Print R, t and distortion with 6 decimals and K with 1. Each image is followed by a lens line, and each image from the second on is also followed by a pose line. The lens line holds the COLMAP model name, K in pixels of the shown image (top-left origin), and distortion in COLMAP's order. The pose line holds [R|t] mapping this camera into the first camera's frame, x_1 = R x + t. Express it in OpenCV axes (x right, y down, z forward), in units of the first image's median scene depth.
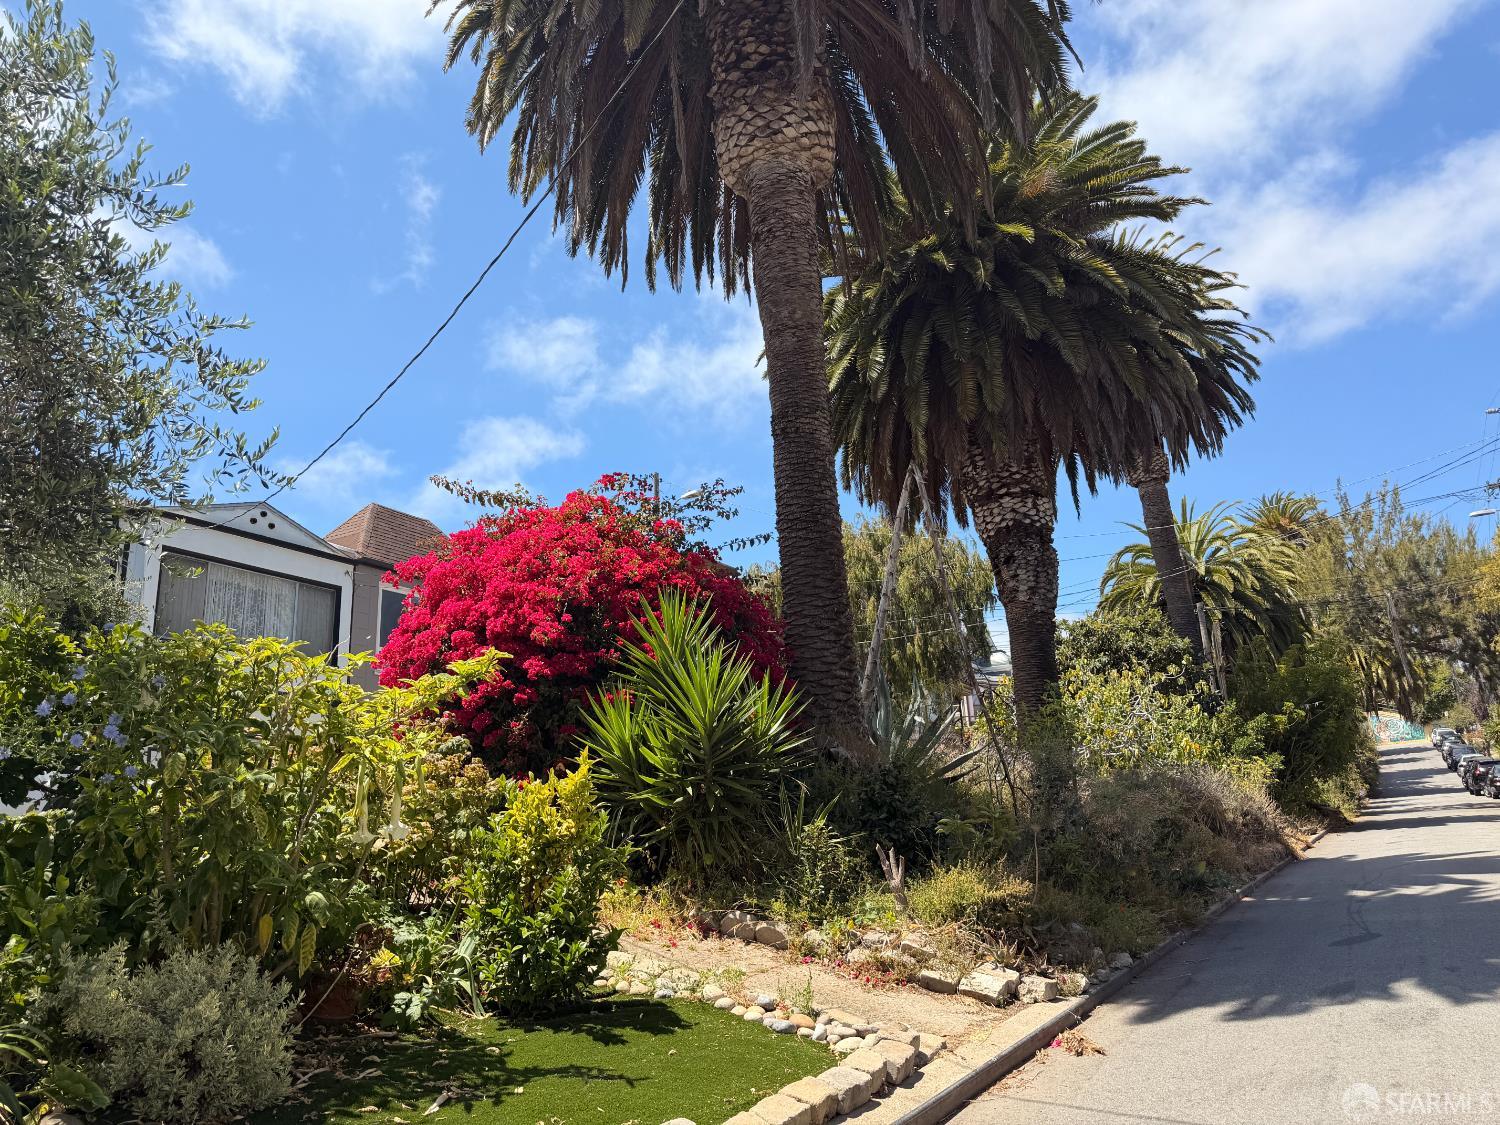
lens RADIAL K [[1056.4, 0, 750.0], [0, 1056.4, 562.5], [0, 0, 1]] dist [-0.007454, -0.004562]
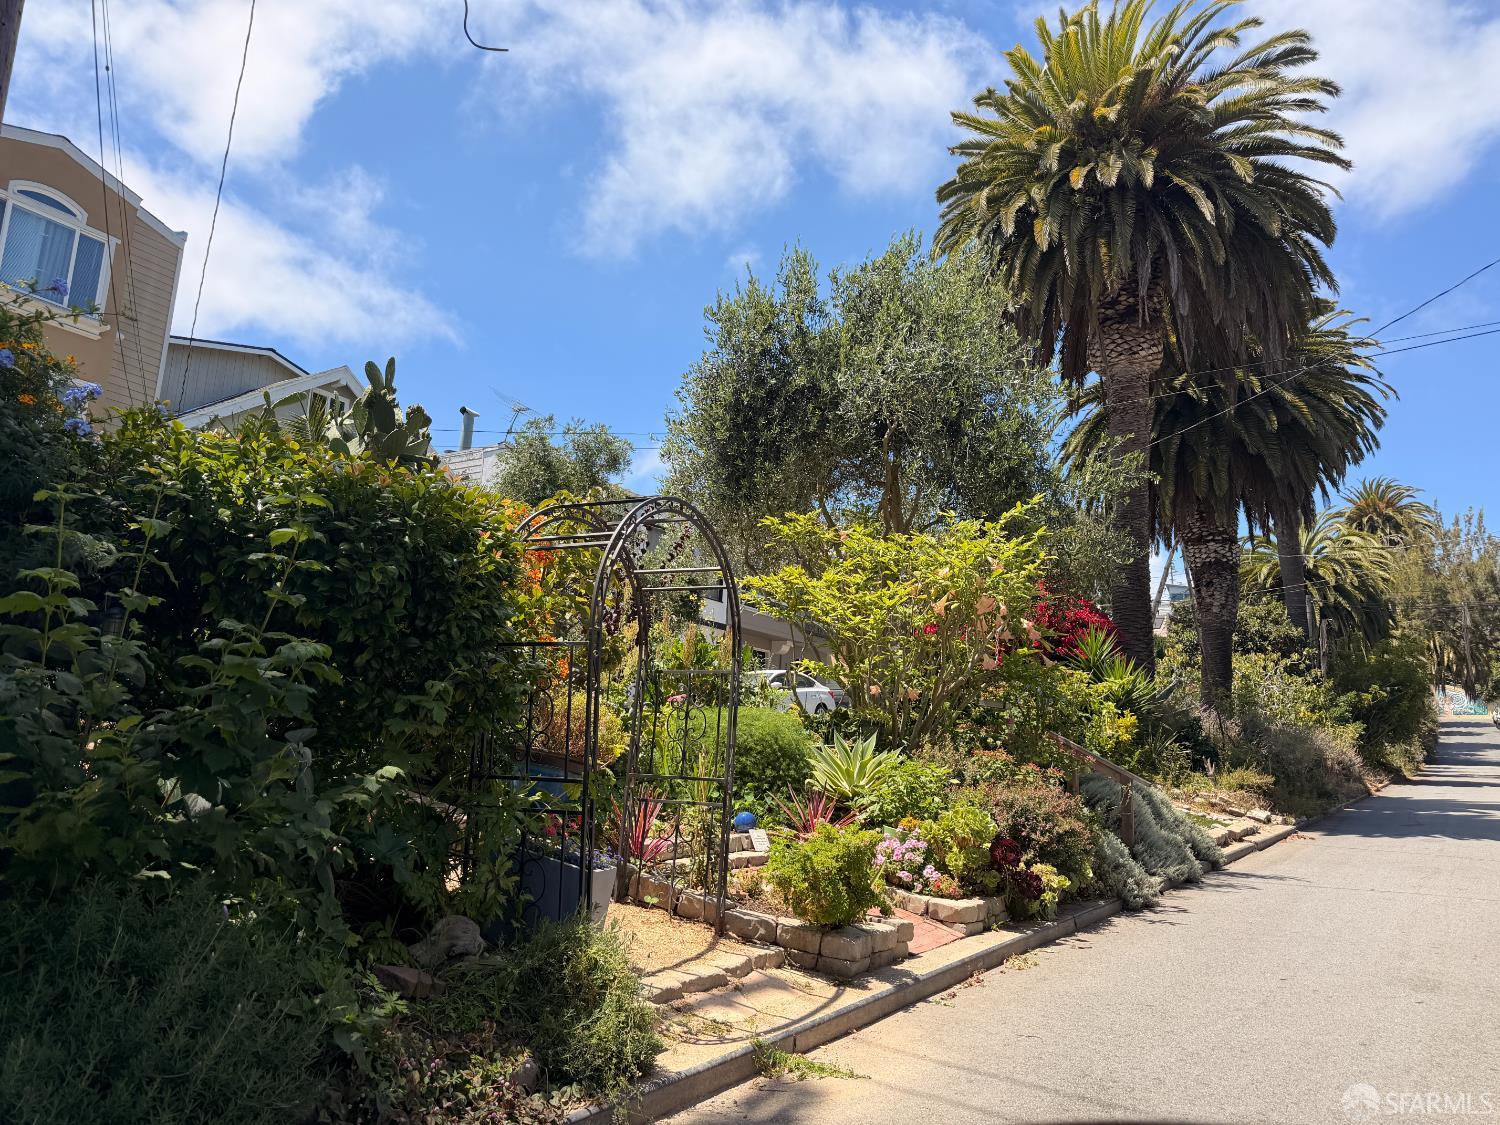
lens RADIAL K [[1056.4, 0, 750.0], [0, 1056.4, 562.5], [0, 0, 1]] dist [-0.007454, -0.004562]
pose [[0.994233, 0.091615, -0.055742, -0.196536], [-0.086263, 0.992030, 0.091845, -0.069261], [0.063712, -0.086507, 0.994212, -0.330662]]
